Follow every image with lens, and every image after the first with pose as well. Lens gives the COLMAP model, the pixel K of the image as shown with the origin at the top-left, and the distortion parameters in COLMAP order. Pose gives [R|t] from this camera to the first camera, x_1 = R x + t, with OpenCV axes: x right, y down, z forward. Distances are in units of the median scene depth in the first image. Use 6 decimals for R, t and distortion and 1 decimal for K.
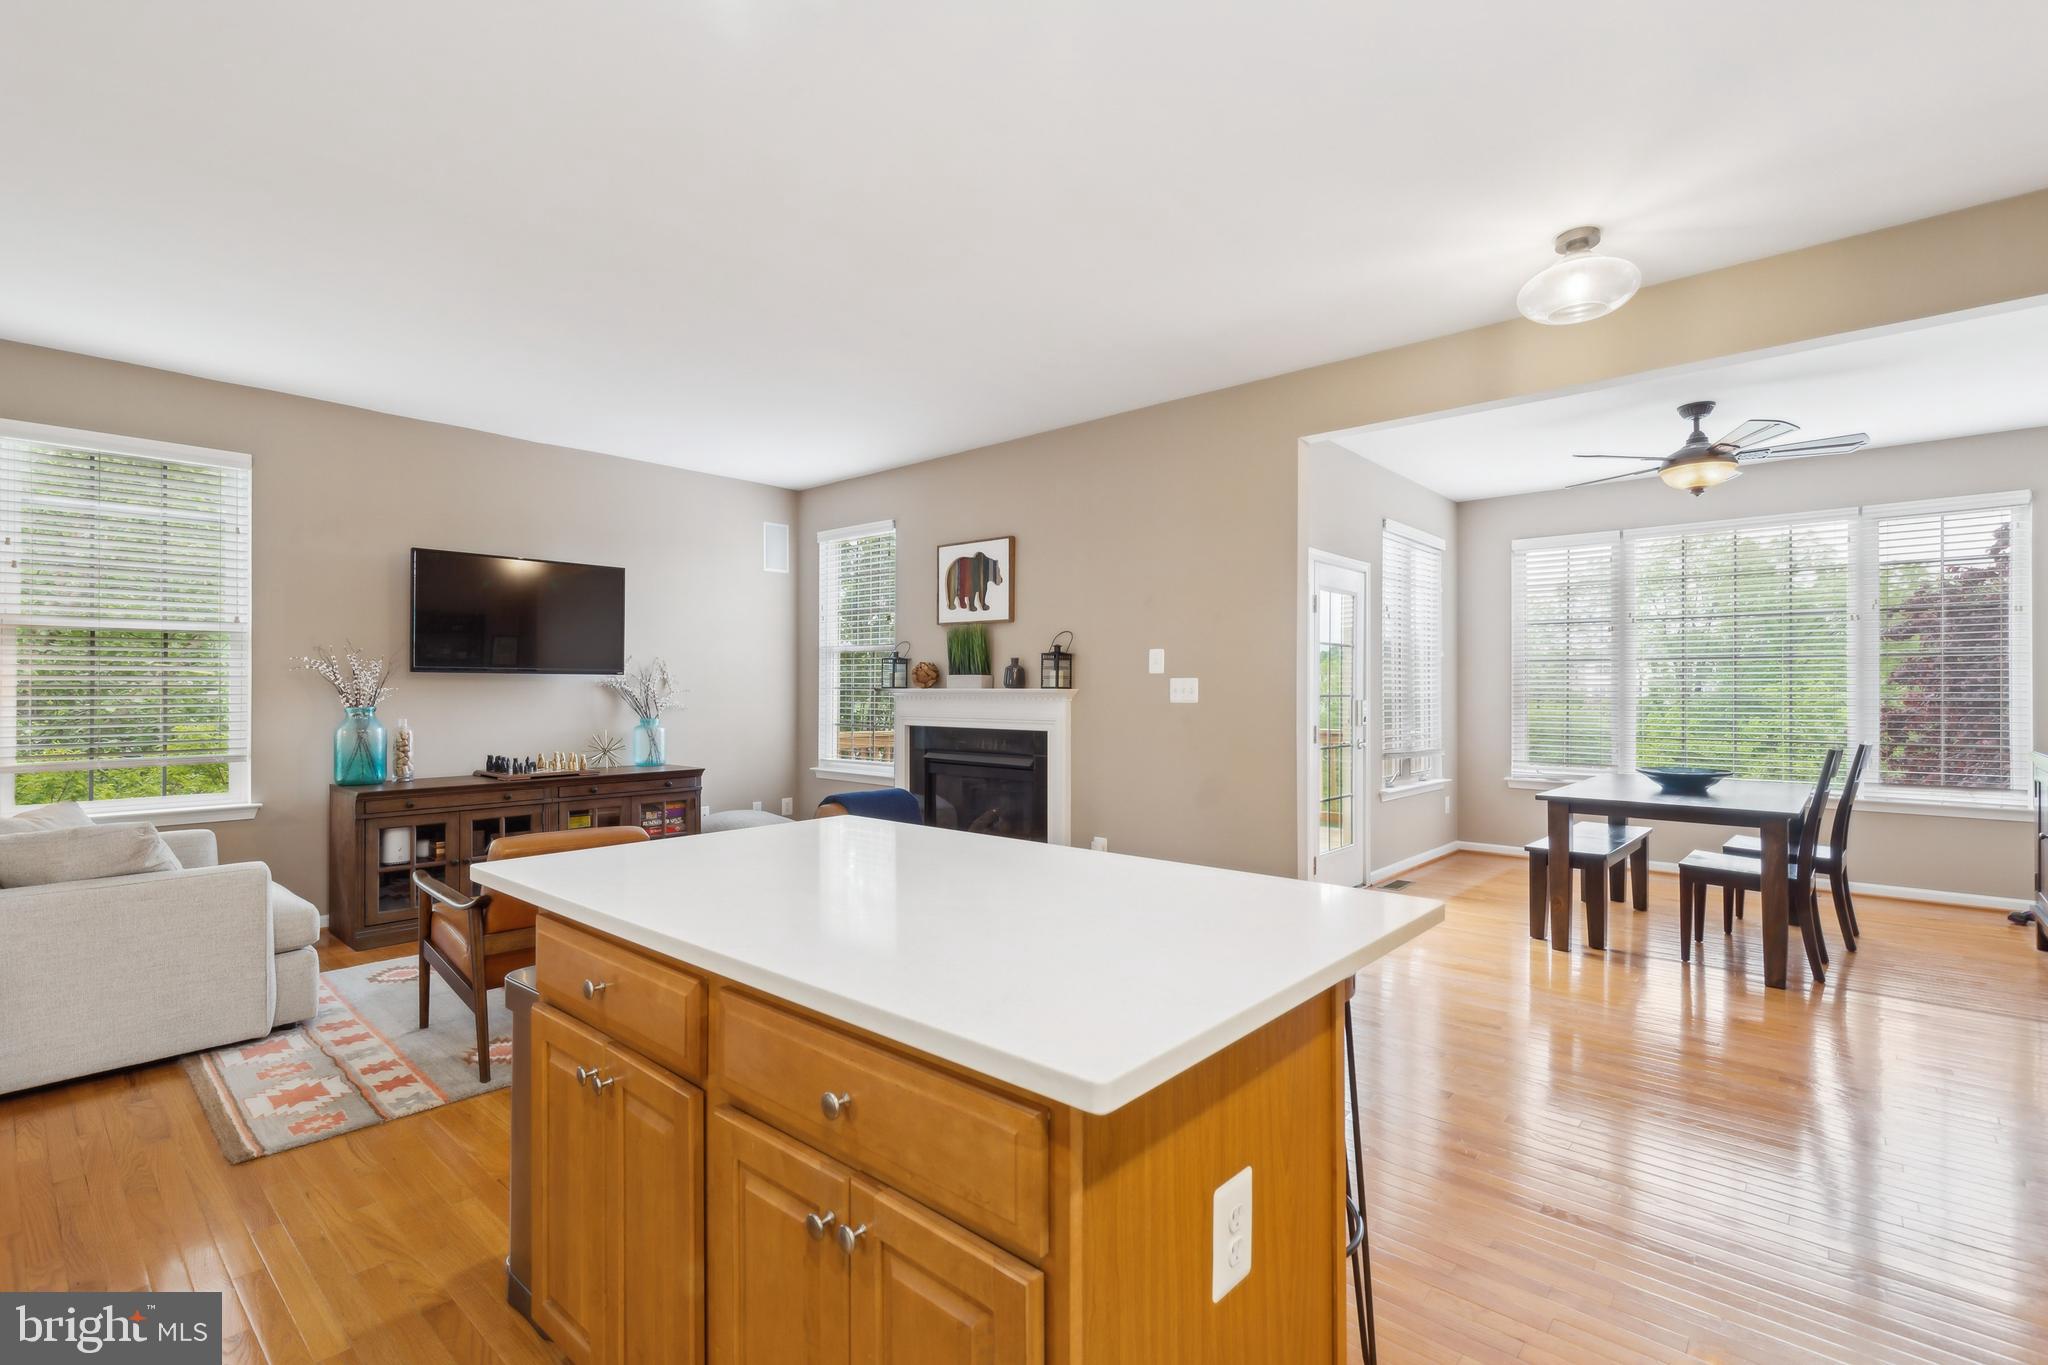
lens RADIAL K [[932.8, 0, 1024.0], [0, 932.8, 682.5], [0, 0, 1]] dist [-0.001592, -0.000208]
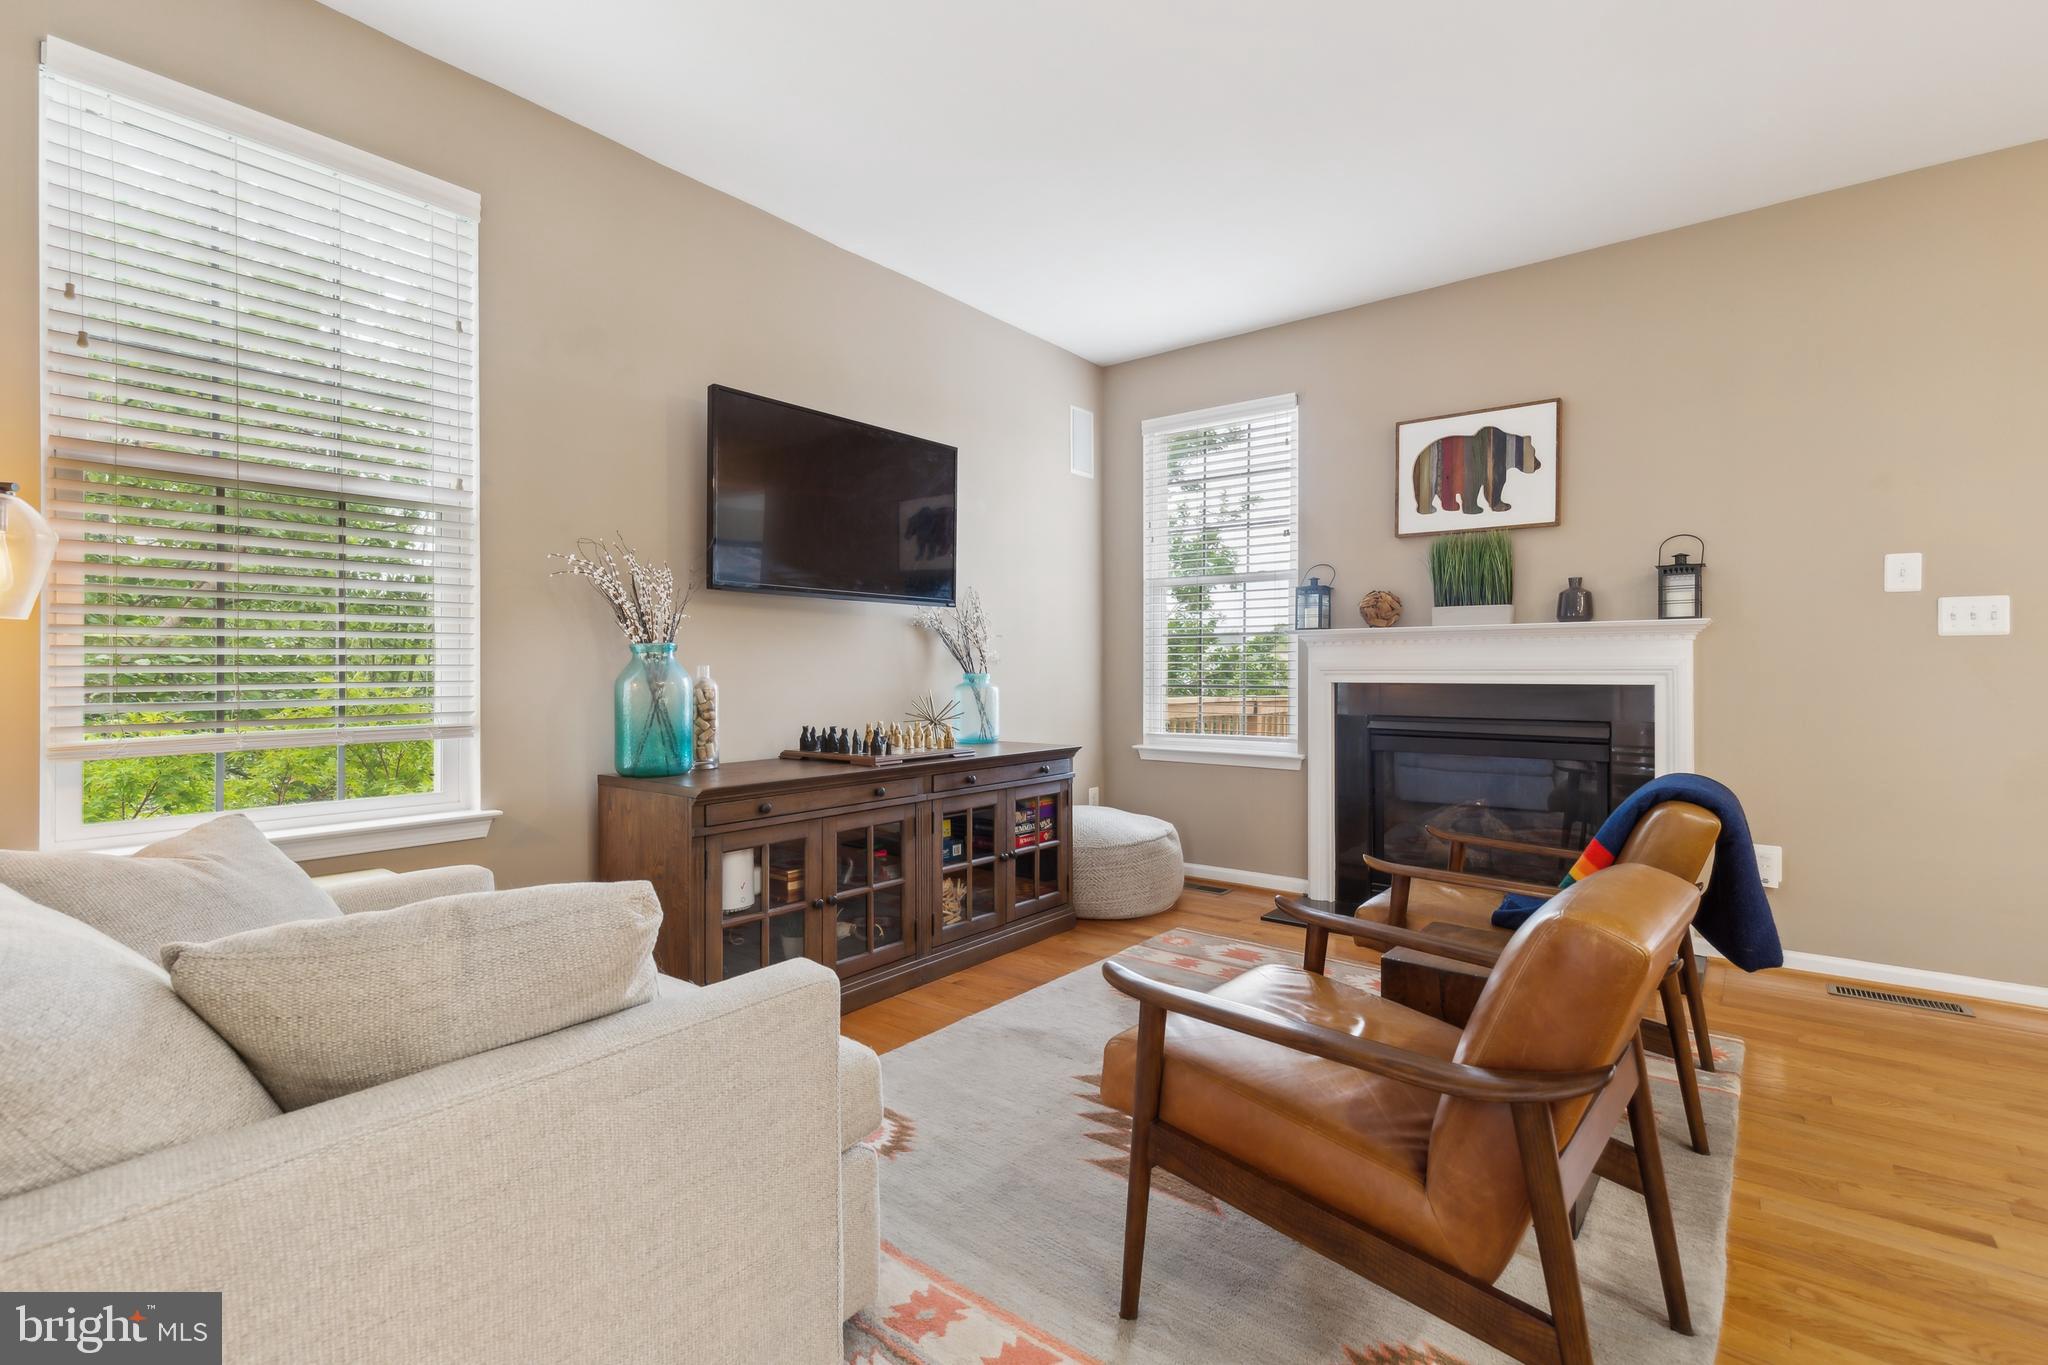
lens RADIAL K [[947.9, 0, 1026.9], [0, 947.9, 671.9], [0, 0, 1]] dist [0.003178, -0.000132]
pose [[0.998119, -0.003114, 0.061235, -0.442506], [0.002545, 0.999953, 0.009373, 0.033850], [-0.061261, -0.009200, 0.998079, 0.334465]]
